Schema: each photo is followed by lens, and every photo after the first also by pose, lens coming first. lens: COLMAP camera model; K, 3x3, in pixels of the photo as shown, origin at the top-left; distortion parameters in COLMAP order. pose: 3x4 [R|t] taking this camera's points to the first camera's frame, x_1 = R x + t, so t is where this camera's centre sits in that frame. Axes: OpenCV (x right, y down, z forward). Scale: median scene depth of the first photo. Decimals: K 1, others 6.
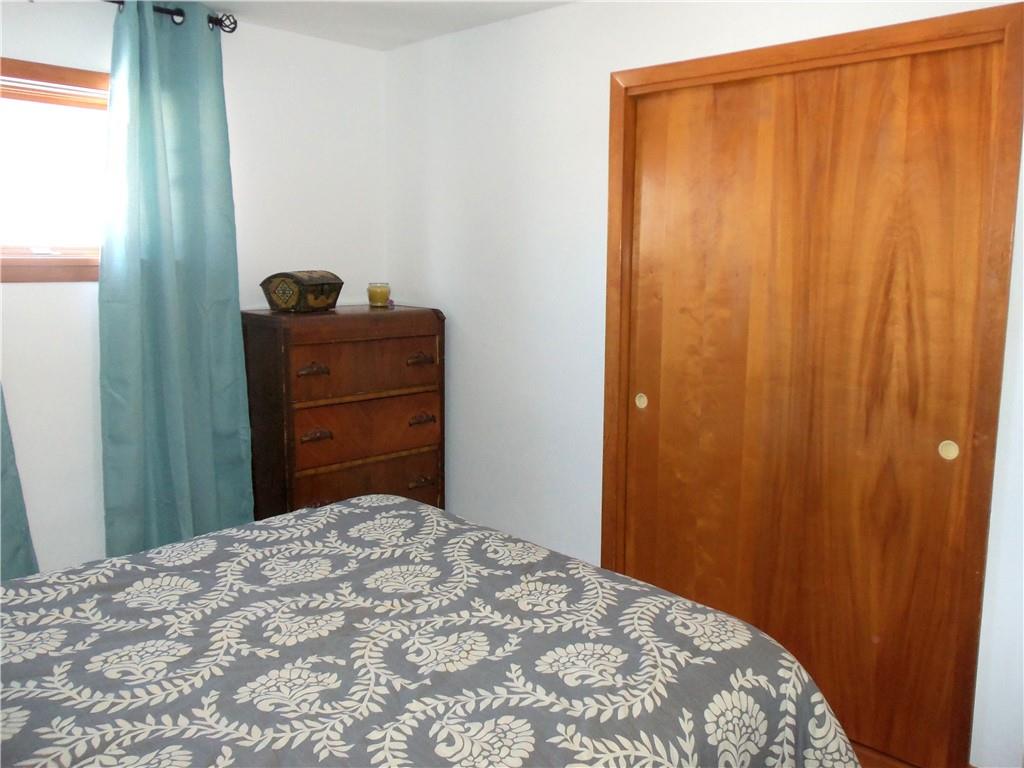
lens RADIAL K [[771.2, 0, 513.0], [0, 771.2, 408.4], [0, 0, 1]] dist [-0.056677, 0.000460]
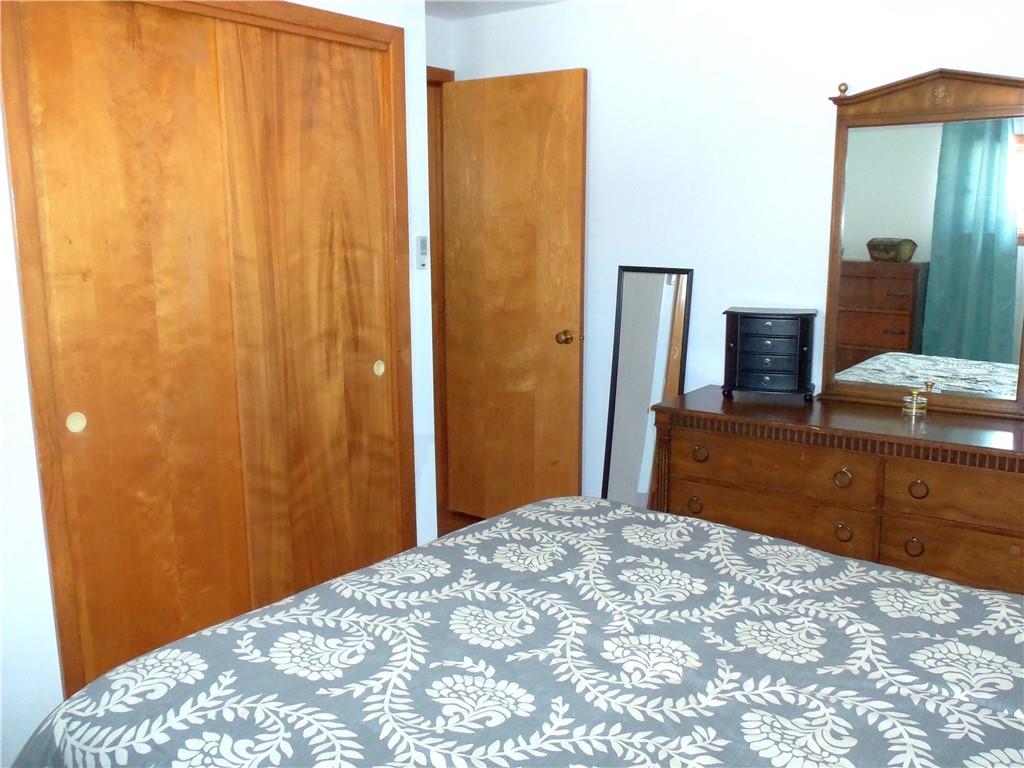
lens RADIAL K [[877.3, 0, 512.0], [0, 877.3, 384.0], [0, 0, 1]] dist [-0.054545, 0.010525]
pose [[-0.089429, -0.188145, 0.978061, -0.870281], [0.202587, 0.958032, 0.202815, -0.170328], [-0.975172, 0.216281, -0.047560, 0.868155]]
